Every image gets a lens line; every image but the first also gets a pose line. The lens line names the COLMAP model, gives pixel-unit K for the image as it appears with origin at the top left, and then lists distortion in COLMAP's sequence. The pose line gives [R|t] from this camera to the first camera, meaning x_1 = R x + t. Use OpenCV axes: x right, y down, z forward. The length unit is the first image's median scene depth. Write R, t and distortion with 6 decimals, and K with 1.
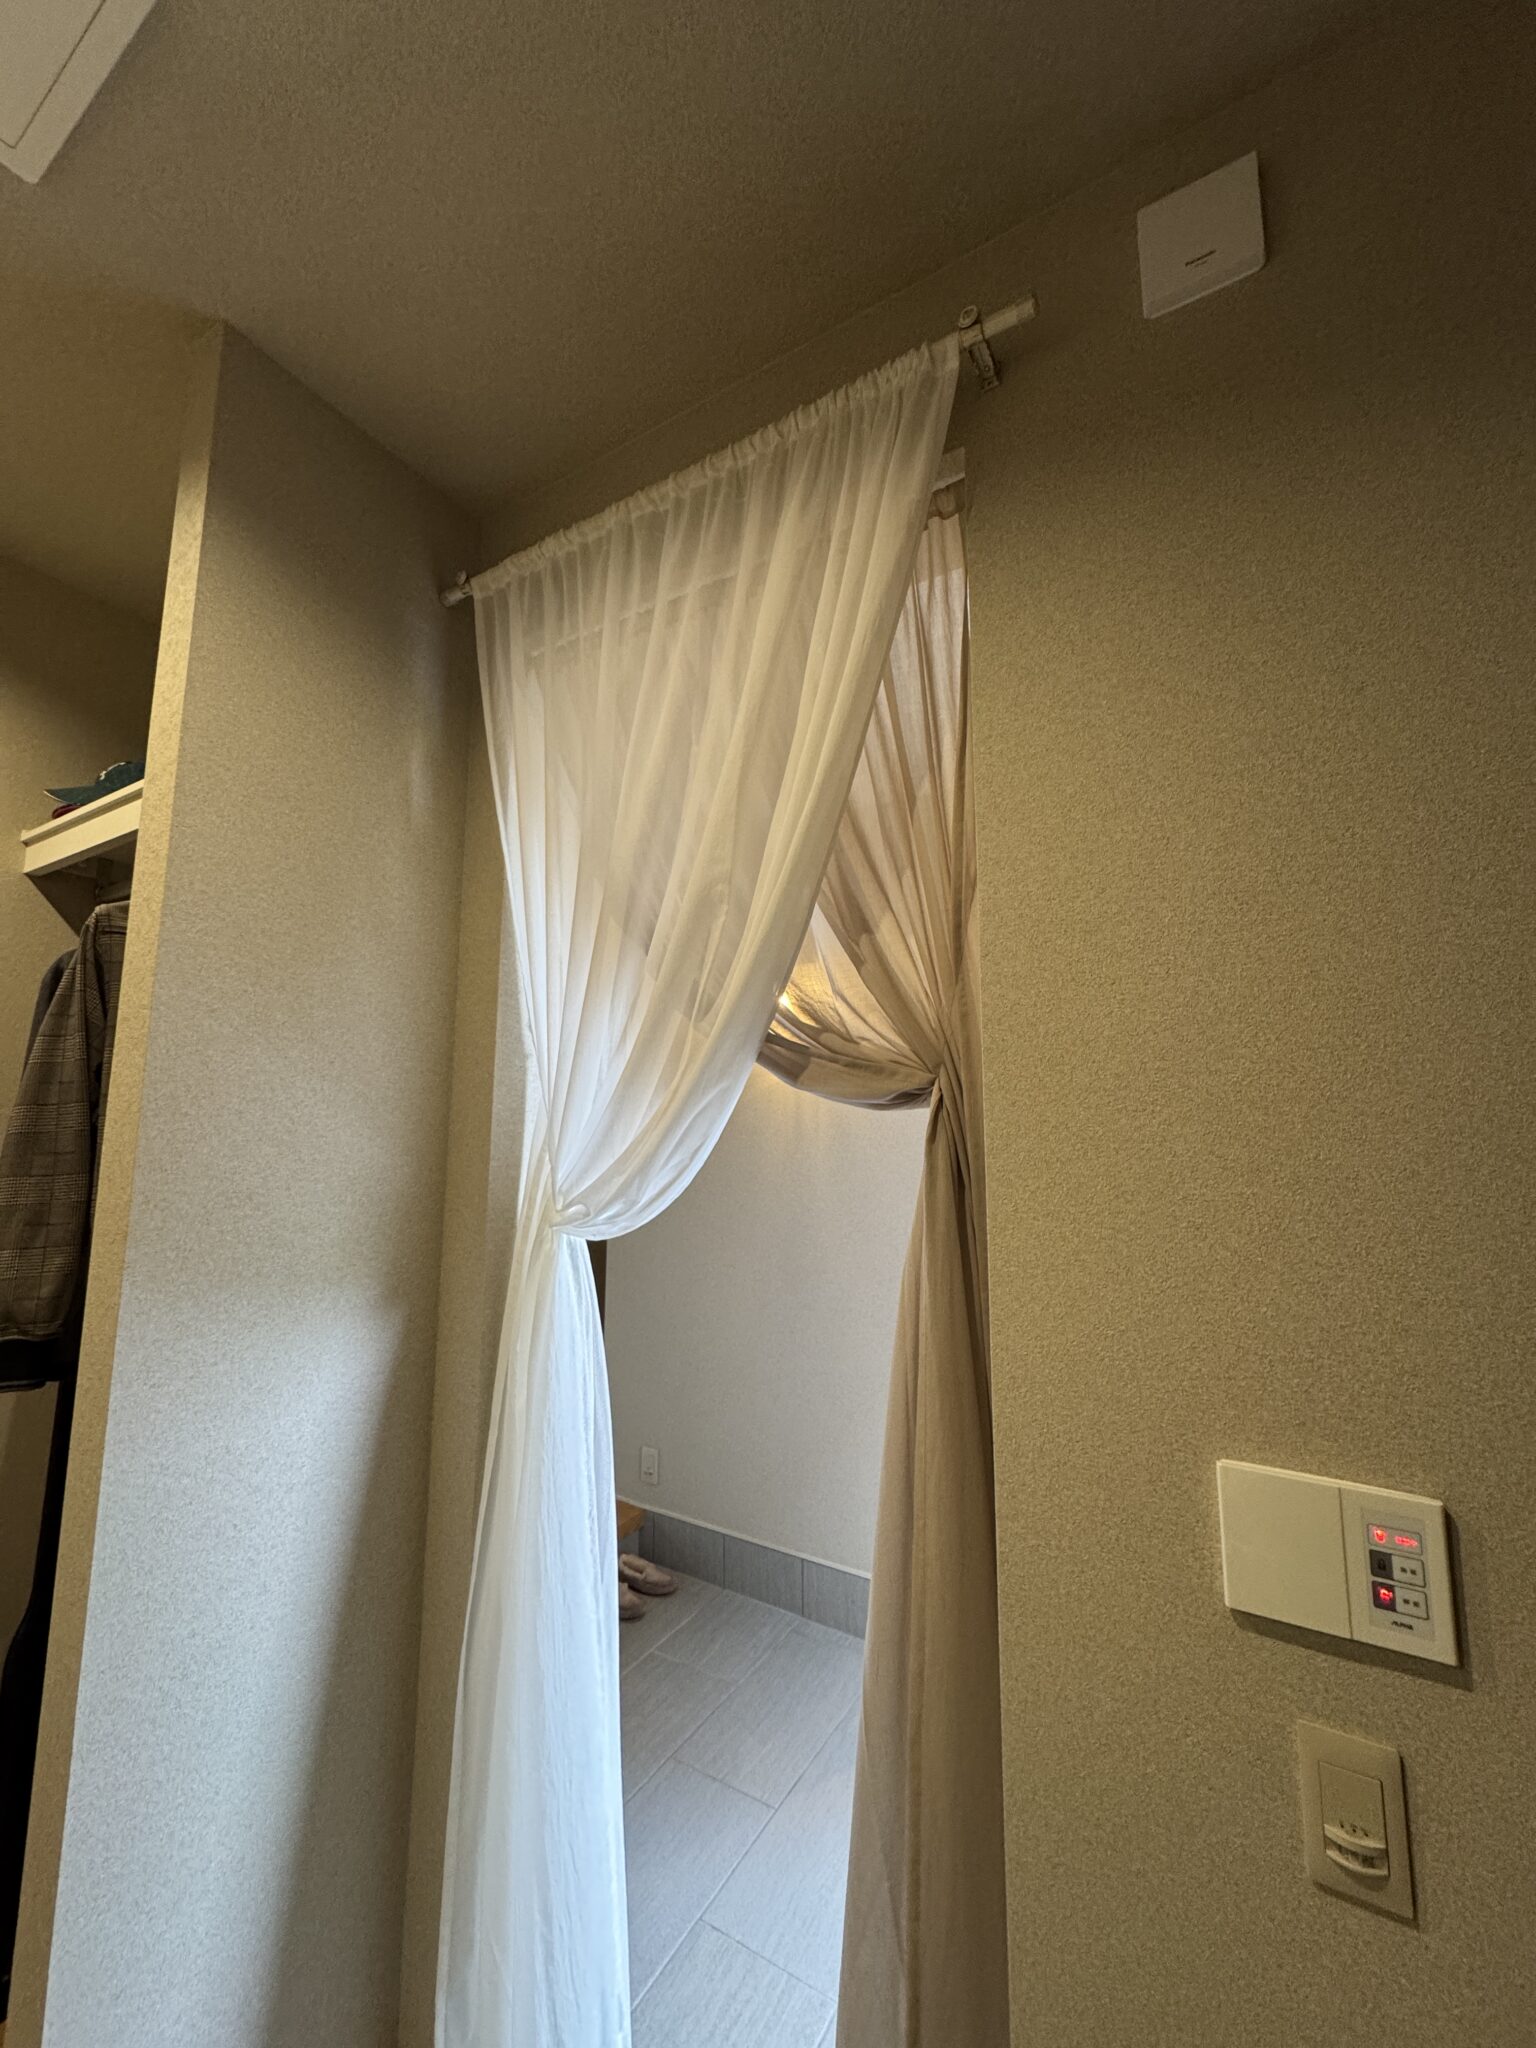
lens RADIAL K [[834.1, 0, 768.0], [0, 834.1, 1024.0], [0, 0, 1]] dist [0.001554, 0.000184]
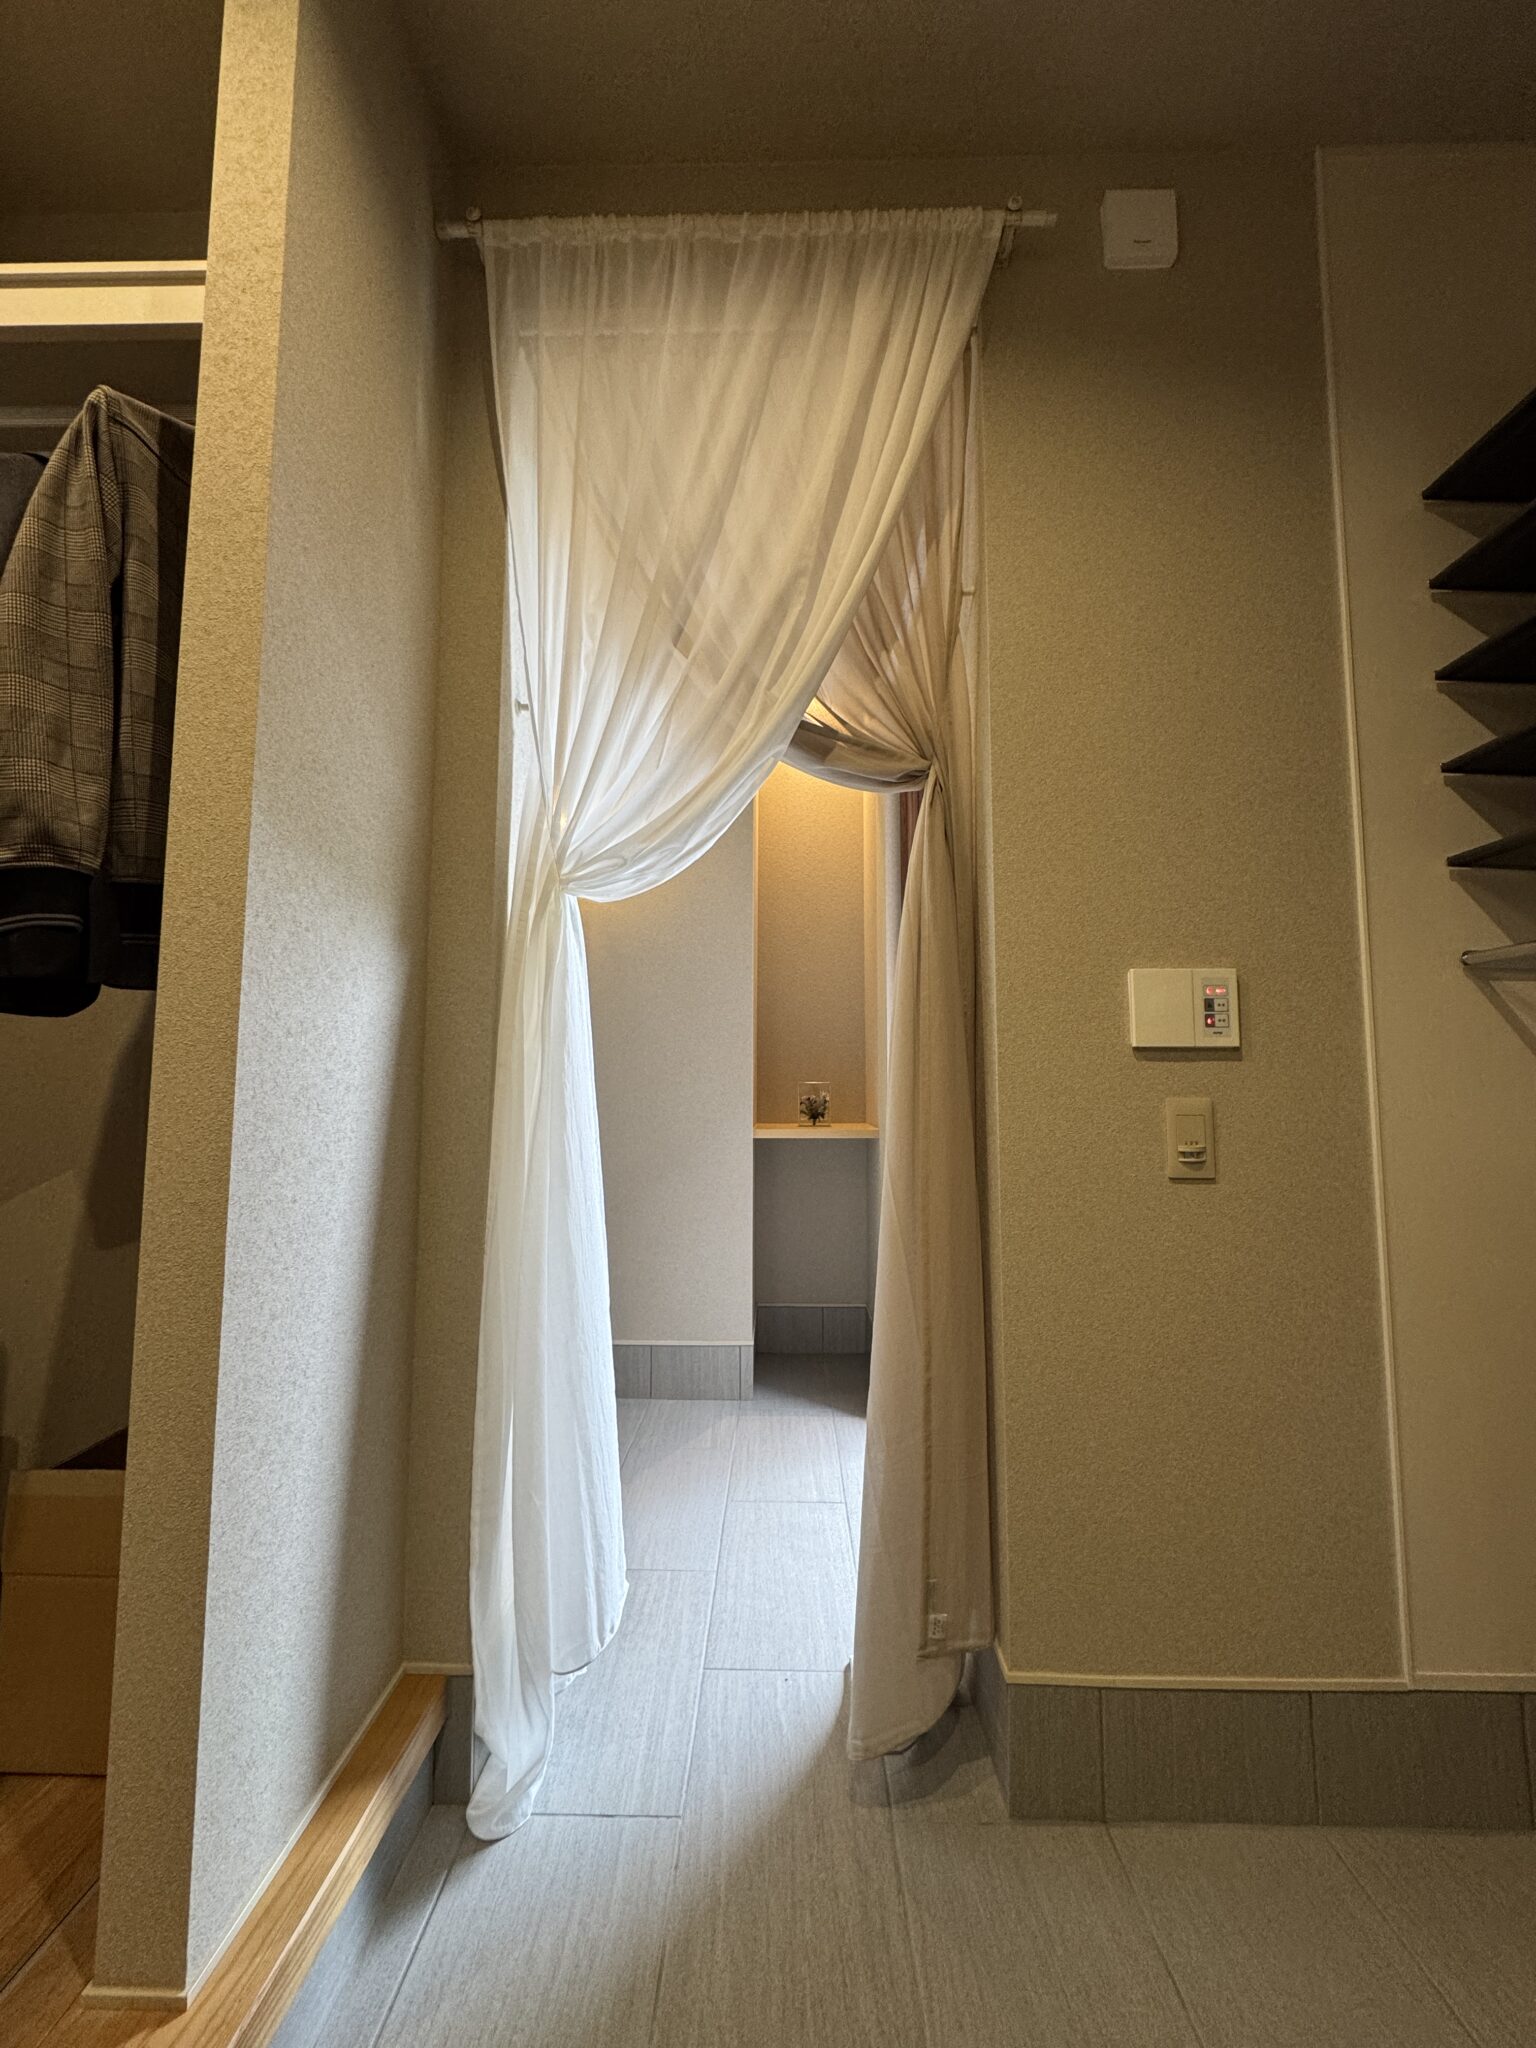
lens RADIAL K [[813.9, 0, 768.0], [0, 813.9, 1024.0], [0, 0, 1]] dist [-0.001068, -0.000148]
pose [[0.865395, 0.037379, 0.499695, -0.663065], [-0.065972, 0.997032, 0.039673, 0.440392], [-0.496729, -0.067299, 0.865293, -0.055941]]
